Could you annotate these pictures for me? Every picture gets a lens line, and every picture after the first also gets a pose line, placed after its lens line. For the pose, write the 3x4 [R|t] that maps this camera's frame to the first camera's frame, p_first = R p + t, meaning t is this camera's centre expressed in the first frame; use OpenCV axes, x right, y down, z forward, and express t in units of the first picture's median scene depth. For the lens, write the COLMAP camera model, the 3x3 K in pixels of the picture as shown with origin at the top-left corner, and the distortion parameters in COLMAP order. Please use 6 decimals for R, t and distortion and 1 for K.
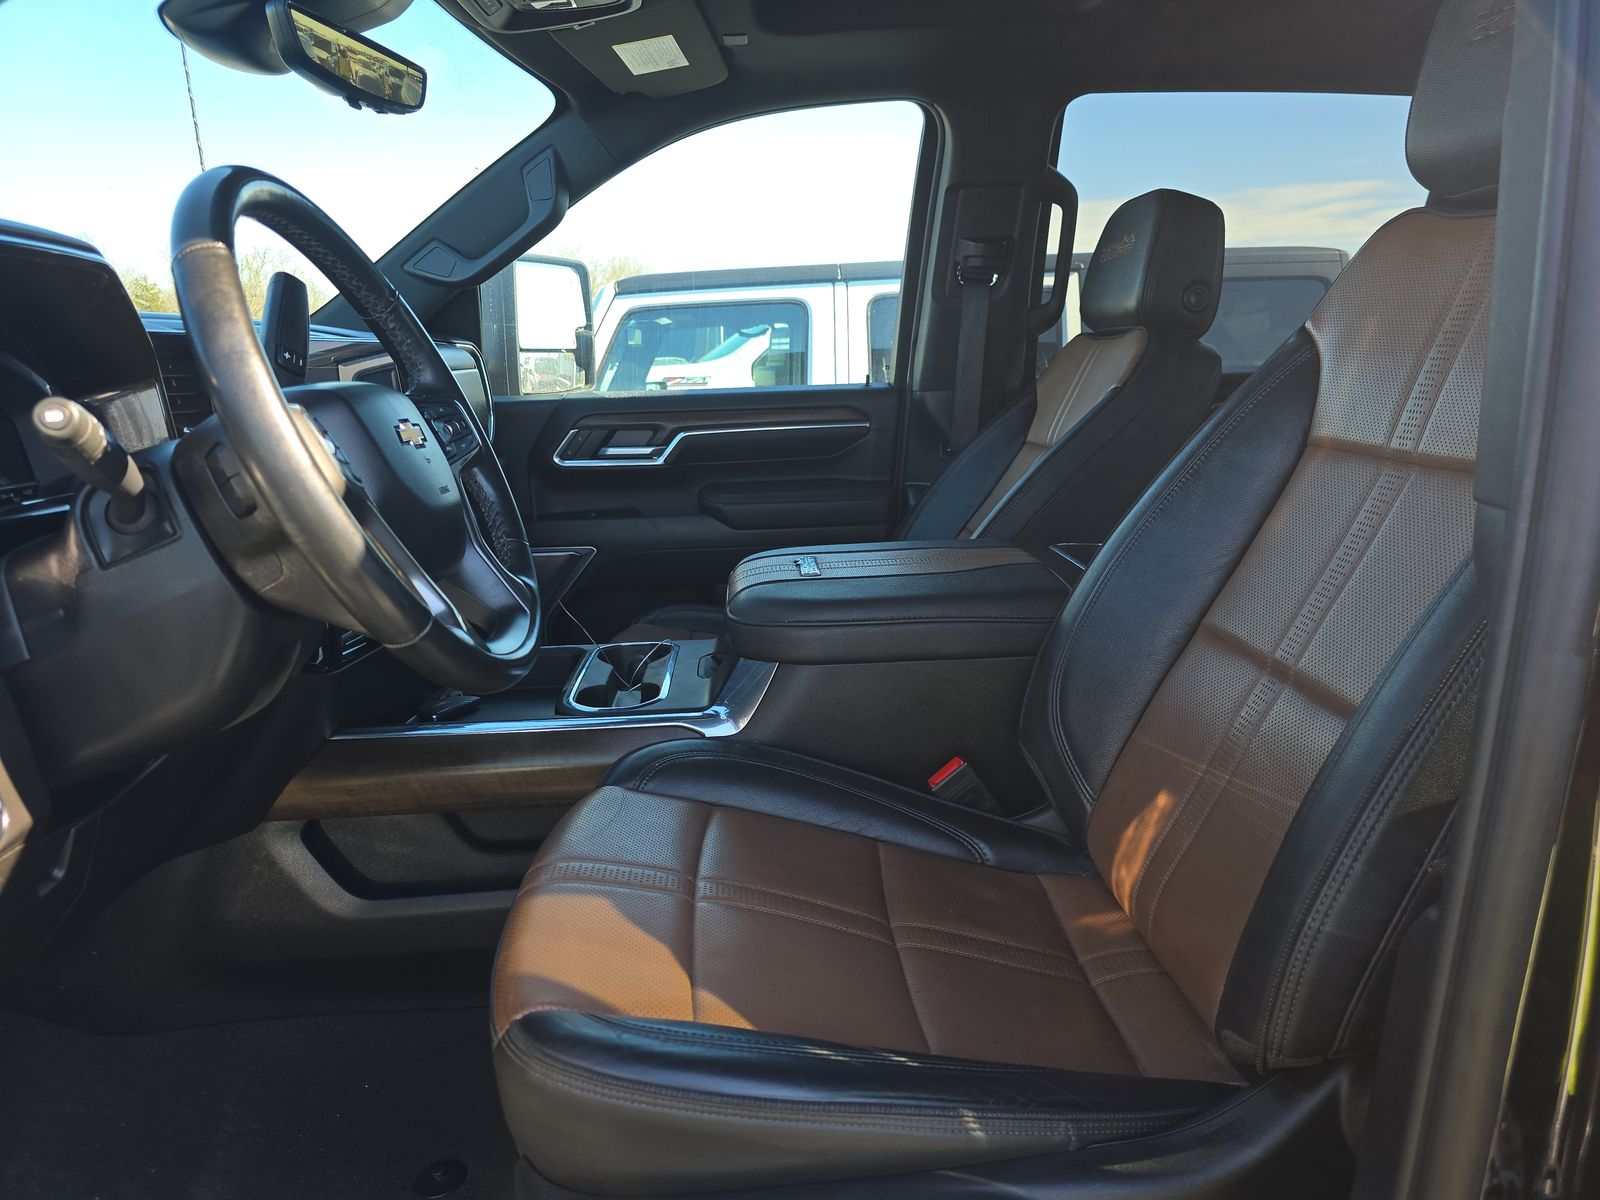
lens RADIAL K [[1087.6, 0, 802.5], [0, 1087.6, 613.7], [0, 0, 1]] dist [0.058434, -0.061152]
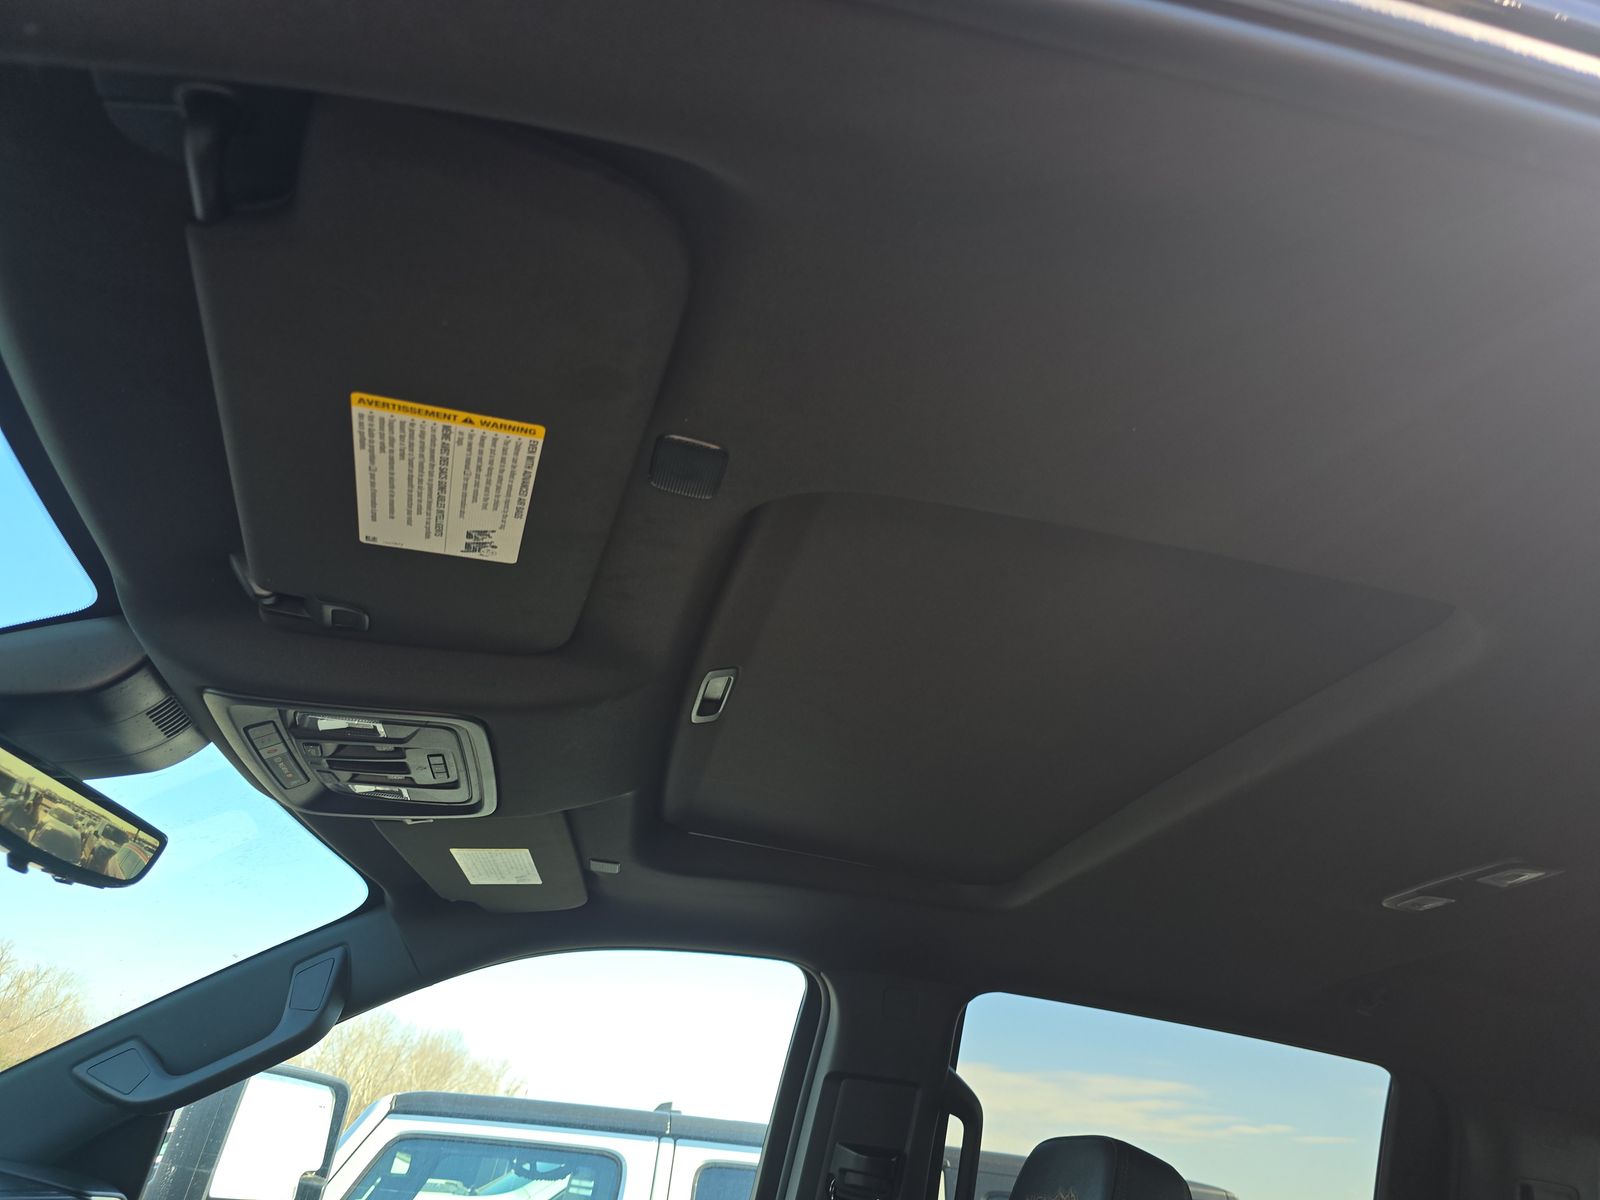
lens RADIAL K [[1087.6, 0, 802.5], [0, 1087.6, 613.7], [0, 0, 1]] dist [0.058434, -0.061152]
pose [[0.978129, 0.193145, 0.077187, -0.012394], [-0.095042, 0.745119, -0.660125, -0.109053], [-0.185014, 0.638351, 0.747180, 0.190688]]
